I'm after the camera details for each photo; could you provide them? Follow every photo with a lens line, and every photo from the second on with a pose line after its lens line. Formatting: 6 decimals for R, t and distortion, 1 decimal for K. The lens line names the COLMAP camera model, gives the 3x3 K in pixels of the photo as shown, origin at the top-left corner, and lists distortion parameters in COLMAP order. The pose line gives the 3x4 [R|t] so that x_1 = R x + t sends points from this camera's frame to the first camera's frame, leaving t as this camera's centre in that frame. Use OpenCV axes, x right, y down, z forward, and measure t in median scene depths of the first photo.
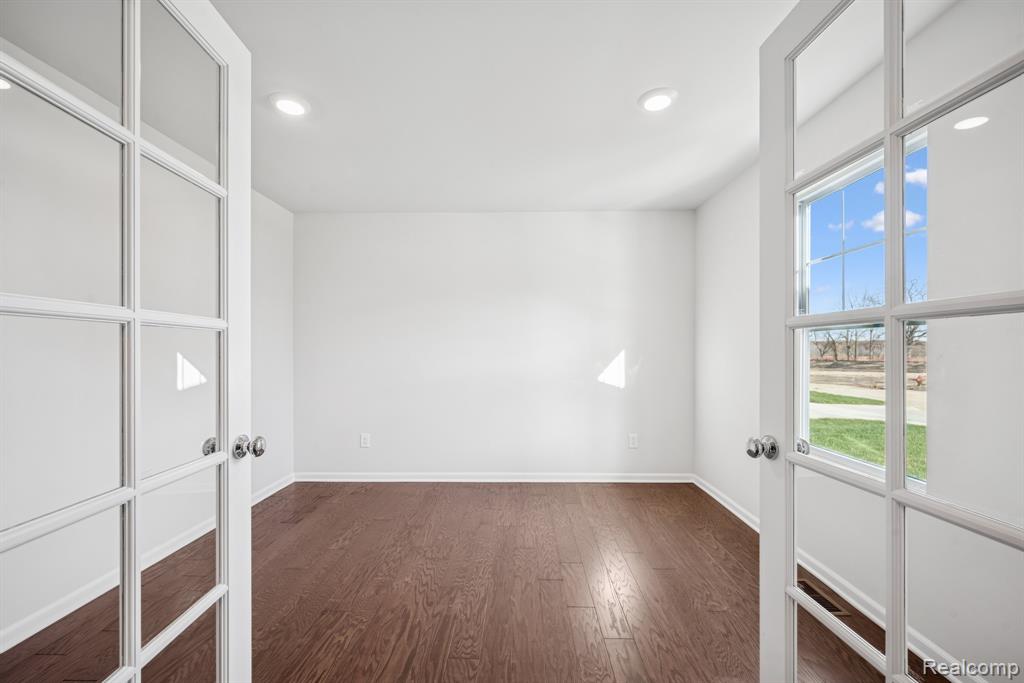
lens RADIAL K [[406.5, 0, 511.4], [0, 406.5, 349.3], [0, 0, 1]] dist [-0.000162, -0.000051]
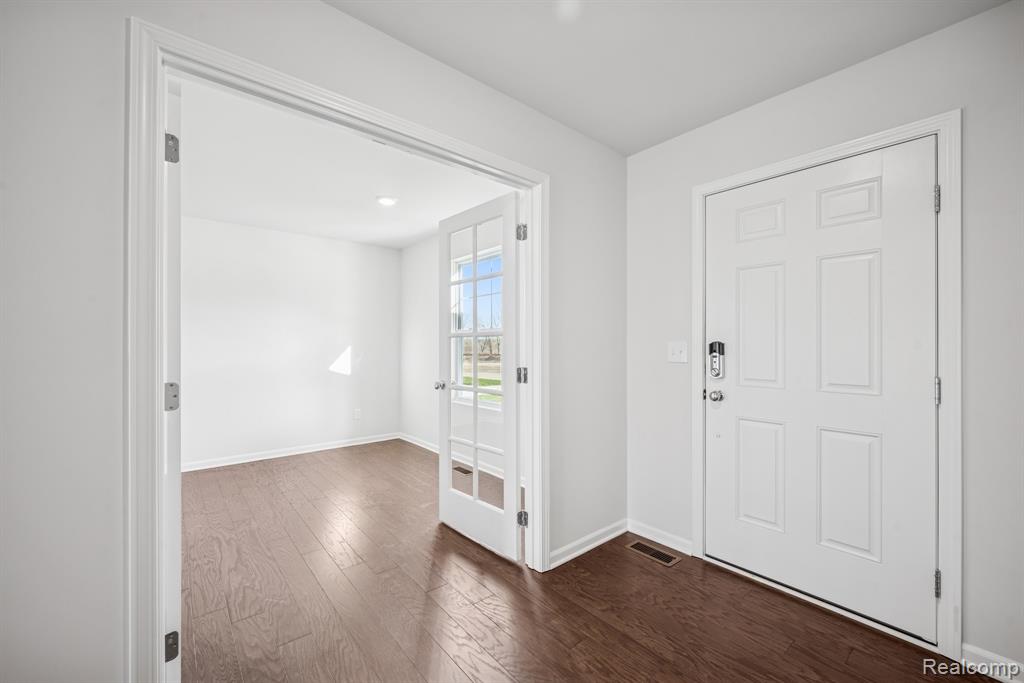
lens RADIAL K [[406.5, 0, 511.4], [0, 406.5, 349.3], [0, 0, 1]] dist [-0.000162, -0.000051]
pose [[0.749996, -0.003765, 0.661432, -0.289913], [-0.002367, 0.999962, 0.008376, 0.000026], [-0.661439, -0.007848, 0.749958, -0.478304]]
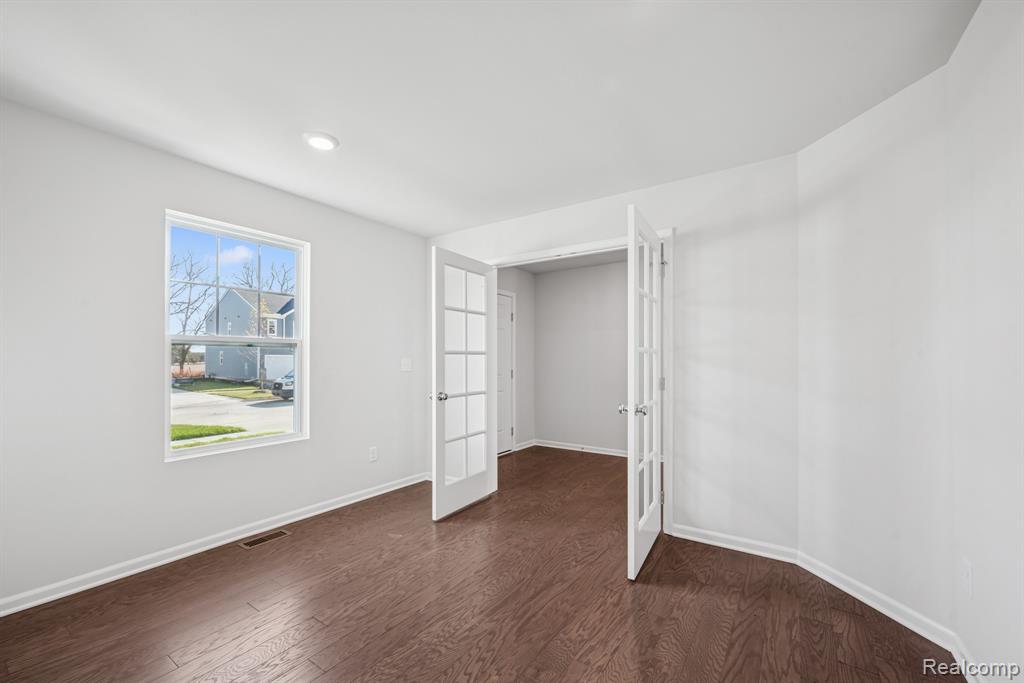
lens RADIAL K [[412.9, 0, 515.8], [0, 412.9, 358.2], [0, 0, 1]] dist [0.000465, 0.000052]
pose [[-0.841081, 0.002985, 0.540901, -0.551421], [0.001354, 0.999993, -0.003413, -0.000654], [-0.540908, -0.002138, -0.841079, 1.286076]]
